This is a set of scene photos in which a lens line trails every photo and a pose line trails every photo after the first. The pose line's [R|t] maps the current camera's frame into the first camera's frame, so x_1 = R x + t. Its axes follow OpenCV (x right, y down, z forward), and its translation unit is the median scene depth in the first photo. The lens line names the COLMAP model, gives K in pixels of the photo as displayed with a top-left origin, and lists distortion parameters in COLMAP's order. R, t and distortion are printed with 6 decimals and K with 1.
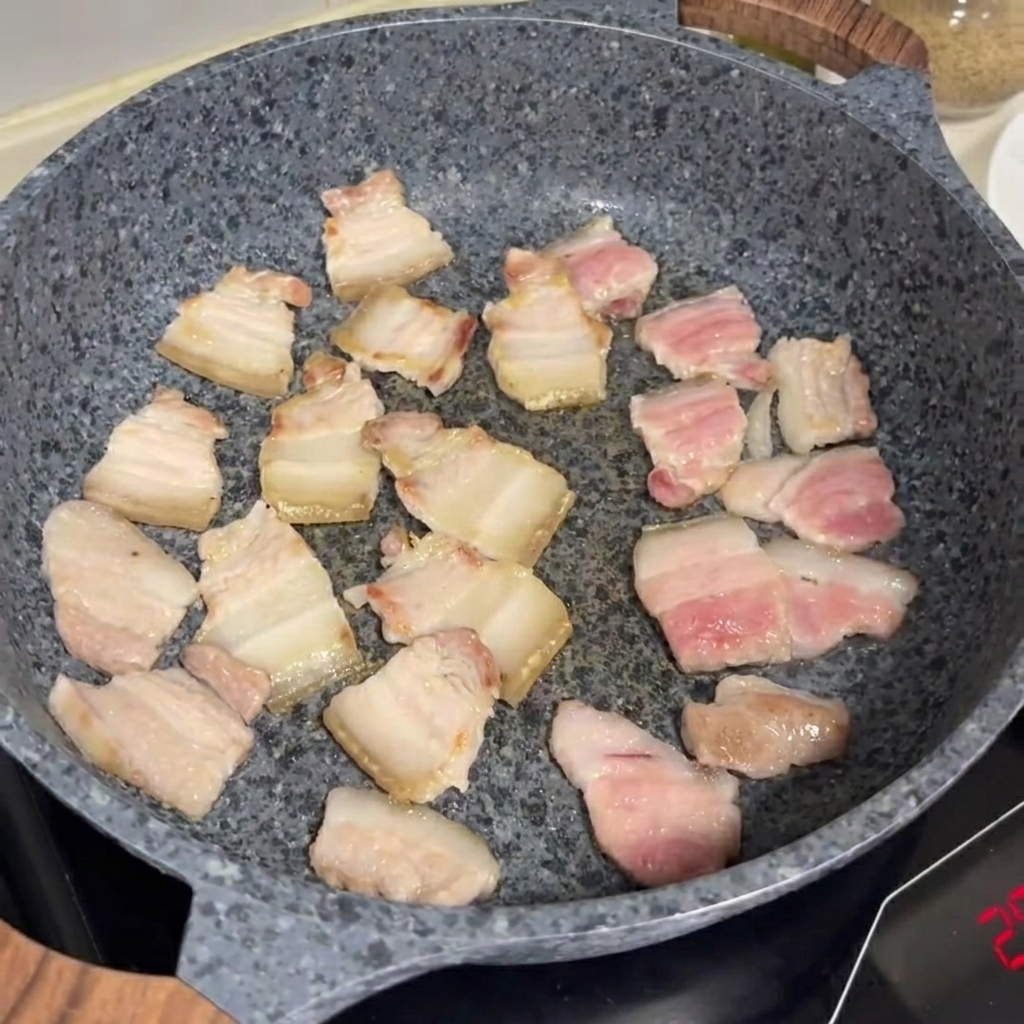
lens RADIAL K [[1512.2, 0, 542.2], [0, 1512.2, 406.1], [0, 0, 1]] dist [0.262386, -0.925047]
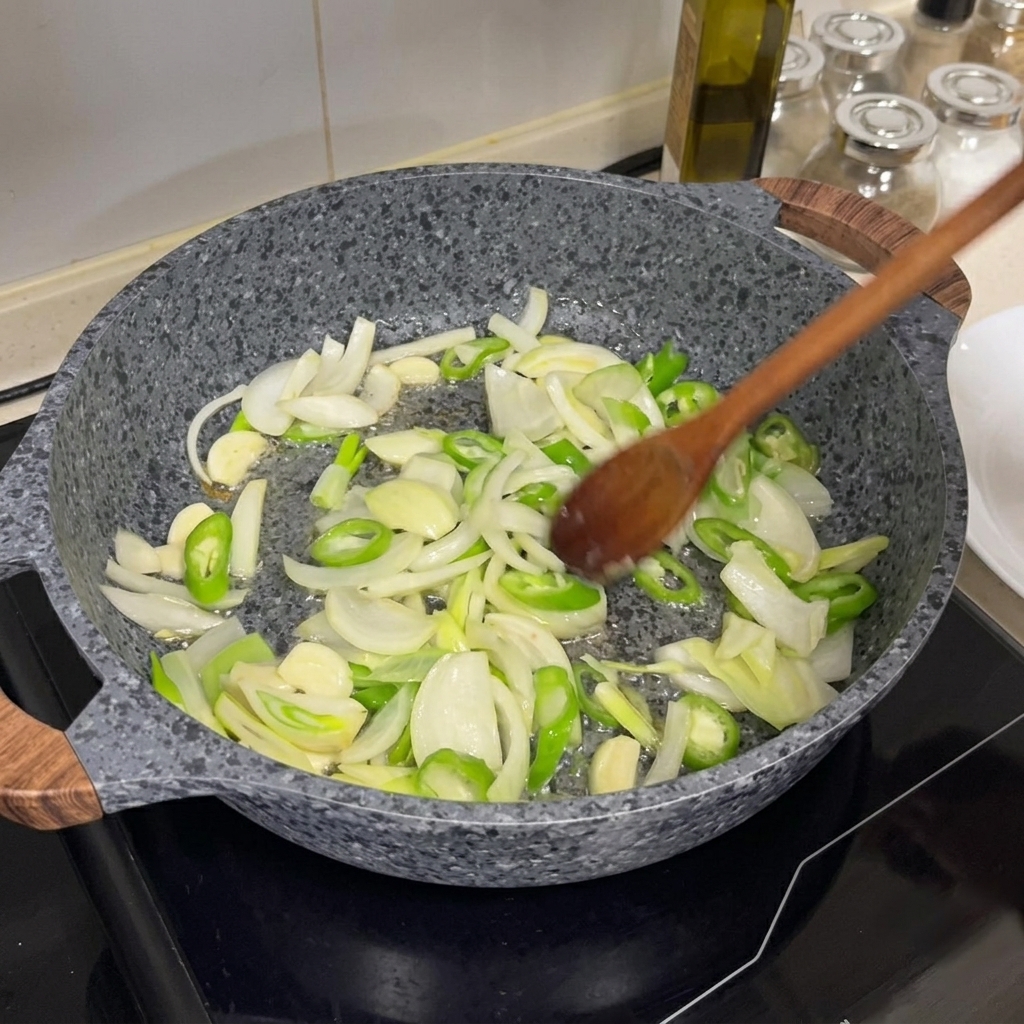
lens RADIAL K [[1563.0, 0, 511.5], [0, 1563.0, 449.9], [0, 0, 1]] dist [0.264895, -1.052219]
pose [[0.918840, 0.256029, -0.300305, 0.324586], [-0.291255, 0.953437, -0.078286, 0.075725], [0.266279, 0.159397, 0.950625, -0.201100]]
